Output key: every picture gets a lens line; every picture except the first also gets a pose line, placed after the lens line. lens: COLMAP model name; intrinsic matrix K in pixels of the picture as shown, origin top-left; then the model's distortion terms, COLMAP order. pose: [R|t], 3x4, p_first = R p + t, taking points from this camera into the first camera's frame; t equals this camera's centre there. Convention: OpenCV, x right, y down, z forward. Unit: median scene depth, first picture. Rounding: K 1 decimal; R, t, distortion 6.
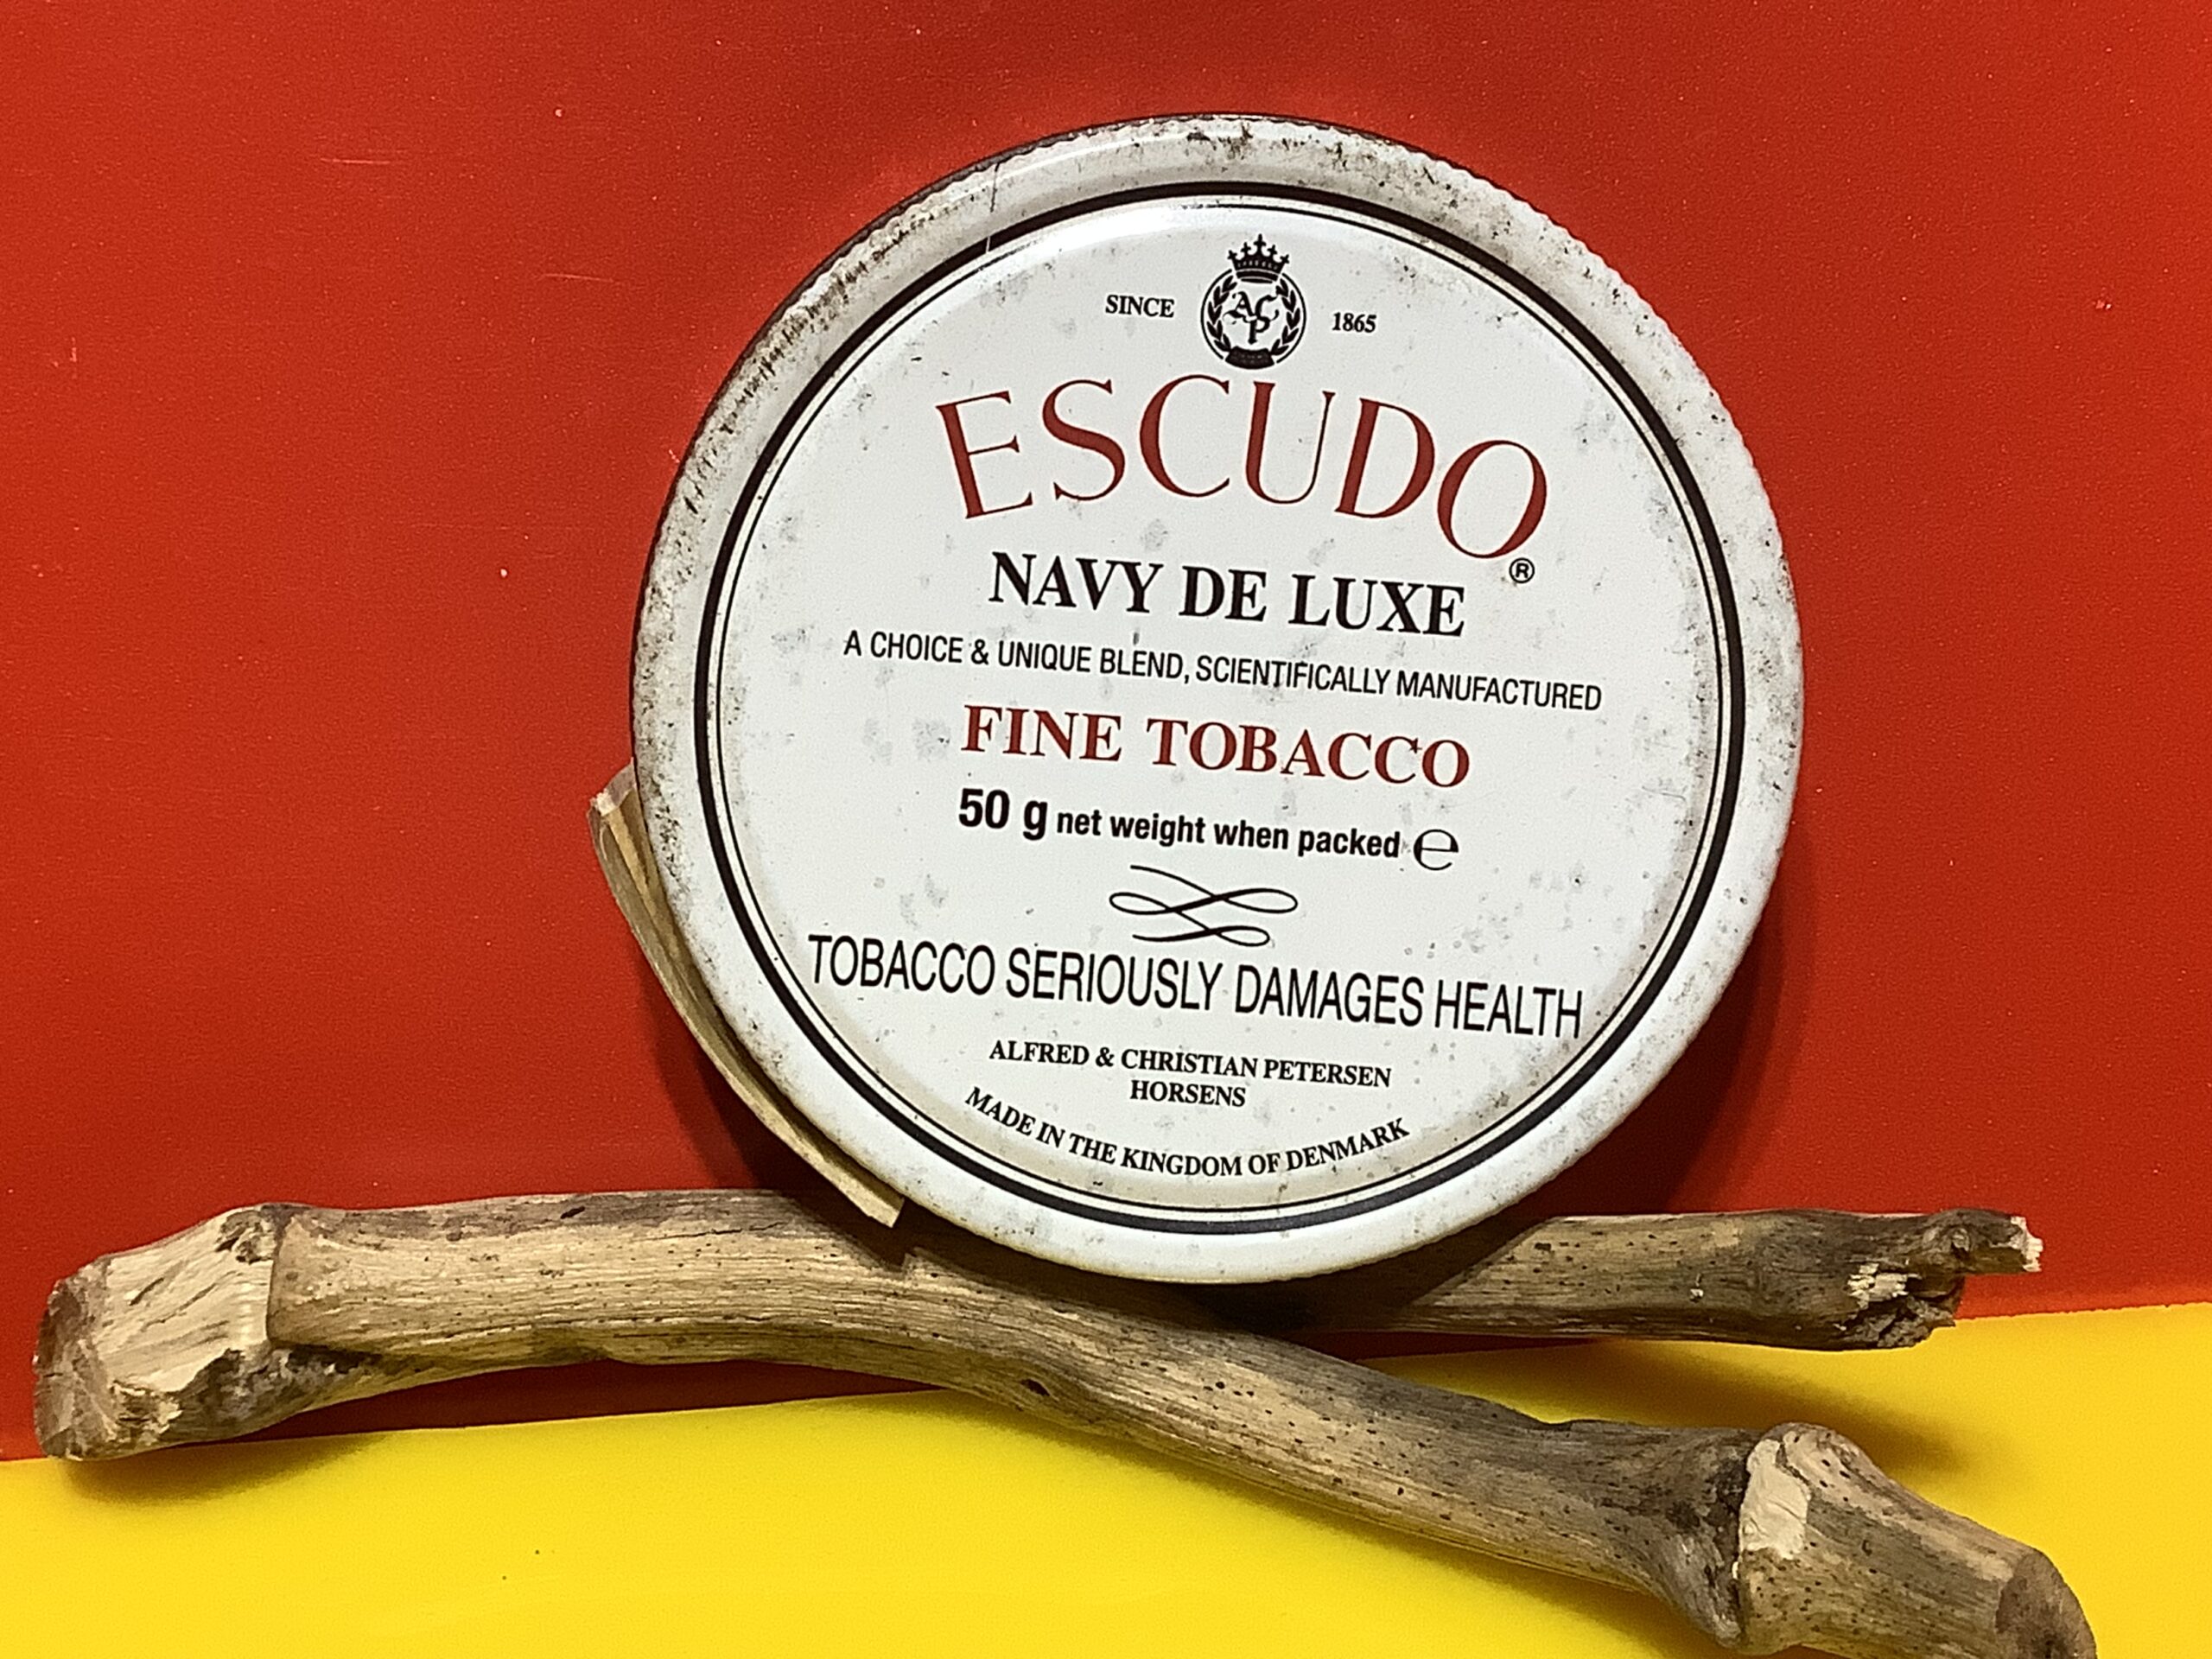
lens RADIAL K [[3511.2, 0, 1118.6], [0, 3511.2, 830.0], [0, 0, 1]] dist [0.098822, 0.000000]
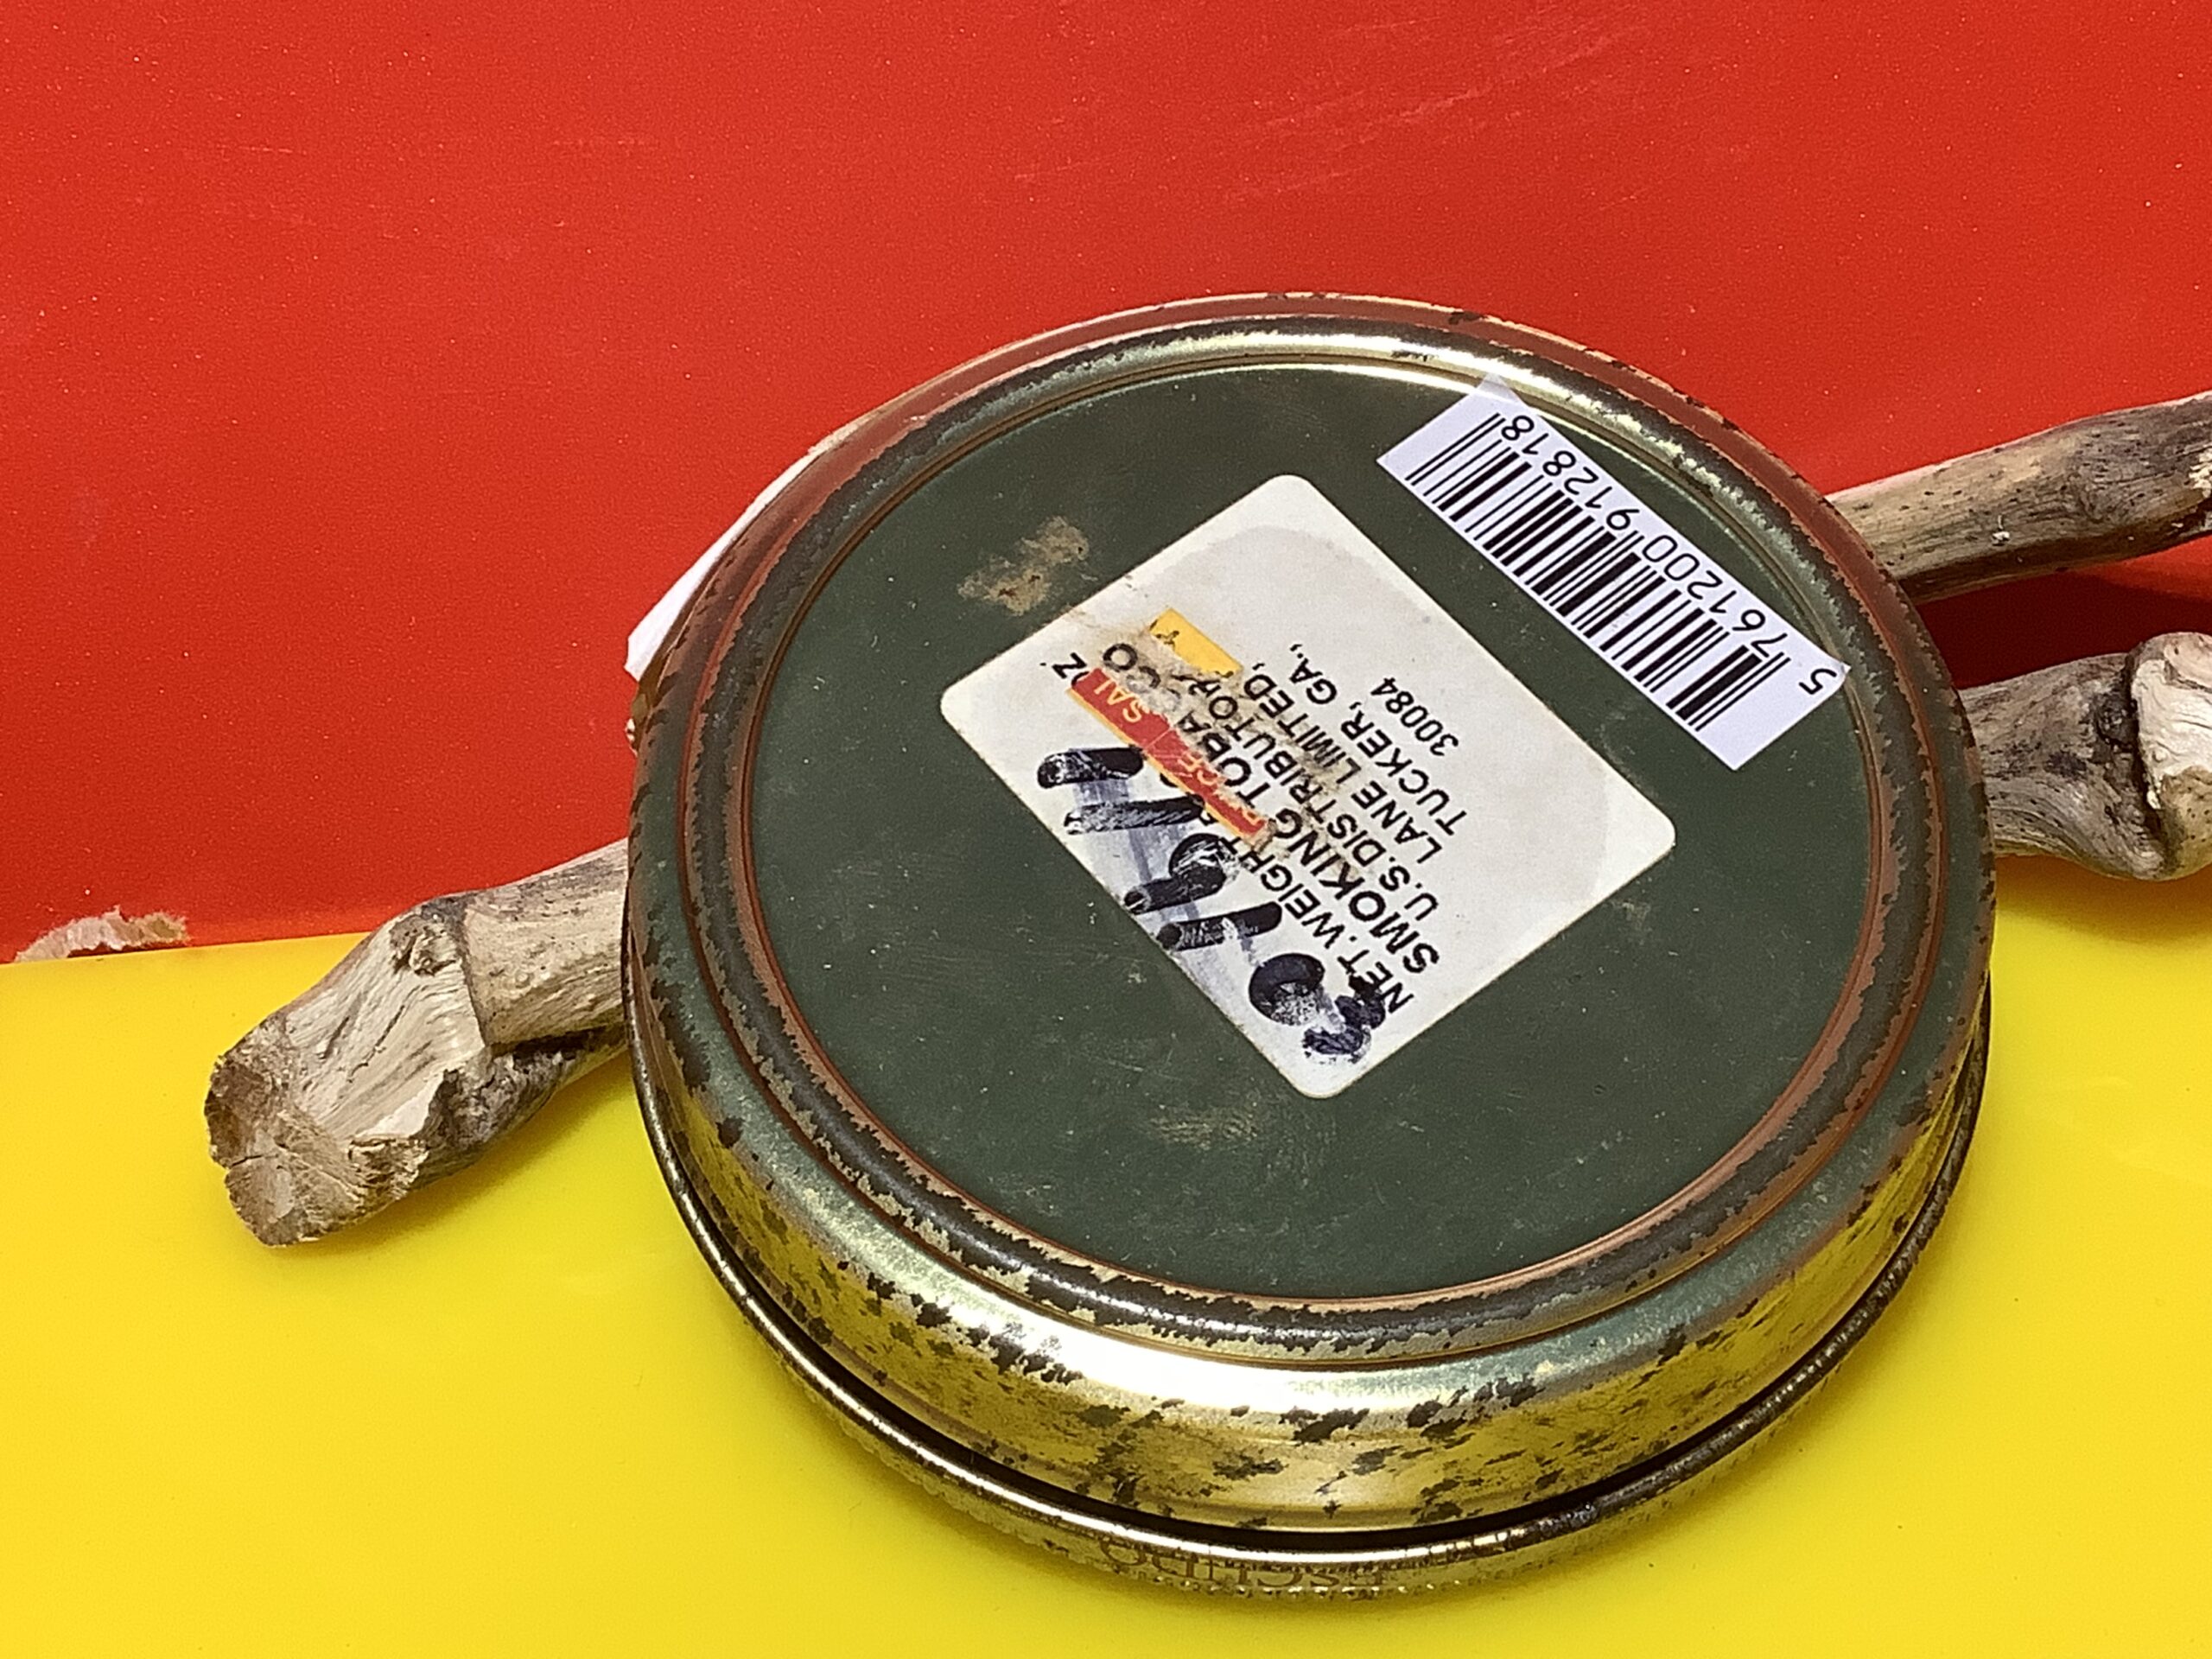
lens RADIAL K [[3511.2, 0, 1097.3], [0, 3511.2, 832.0], [0, 0, 1]] dist [0.098822, 0.000000]
pose [[0.938839, -0.294558, 0.178372, -0.244983], [0.259213, 0.945506, 0.197044, -0.040493], [-0.226693, -0.138756, 0.964032, 0.134966]]
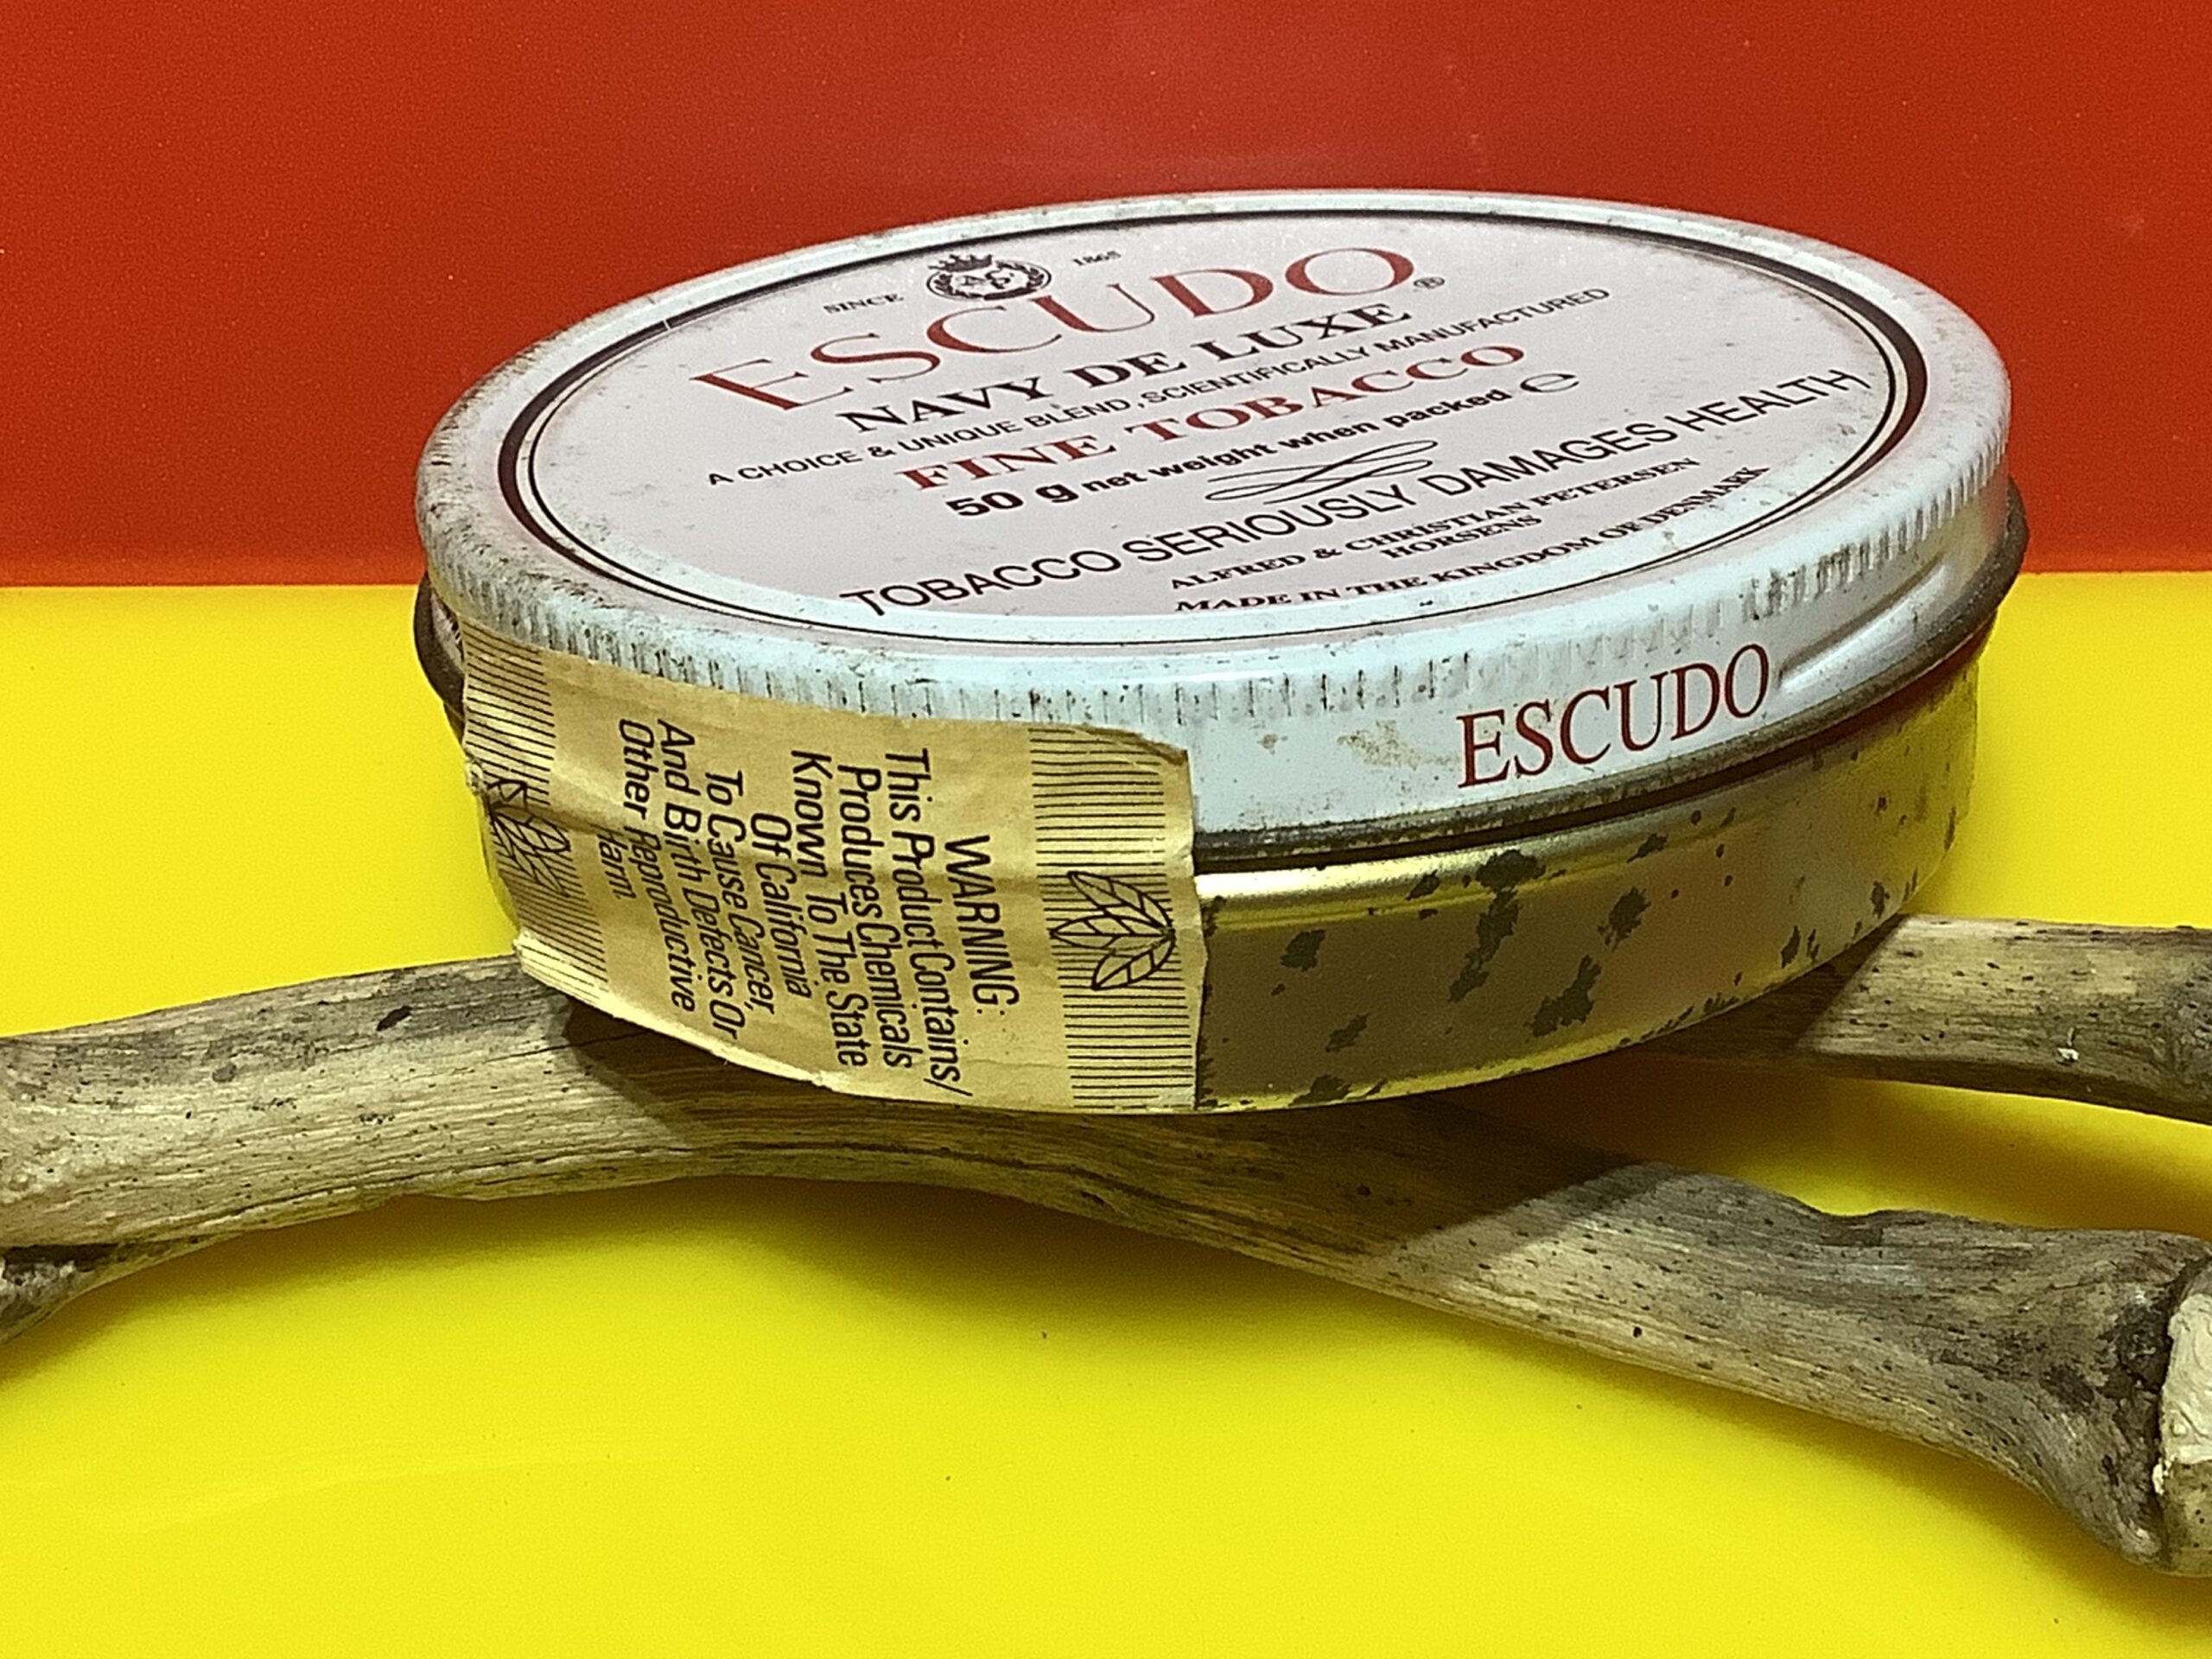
lens RADIAL K [[4045.2, 0, 1113.2], [0, 4045.2, 827.0], [0, 0, 1]] dist [0.094773, 0.000000]
pose [[0.994739, -0.090123, 0.048706, -0.053792], [0.071839, 0.952635, 0.295510, -0.153550], [-0.073031, -0.290457, 0.954097, 0.264499]]
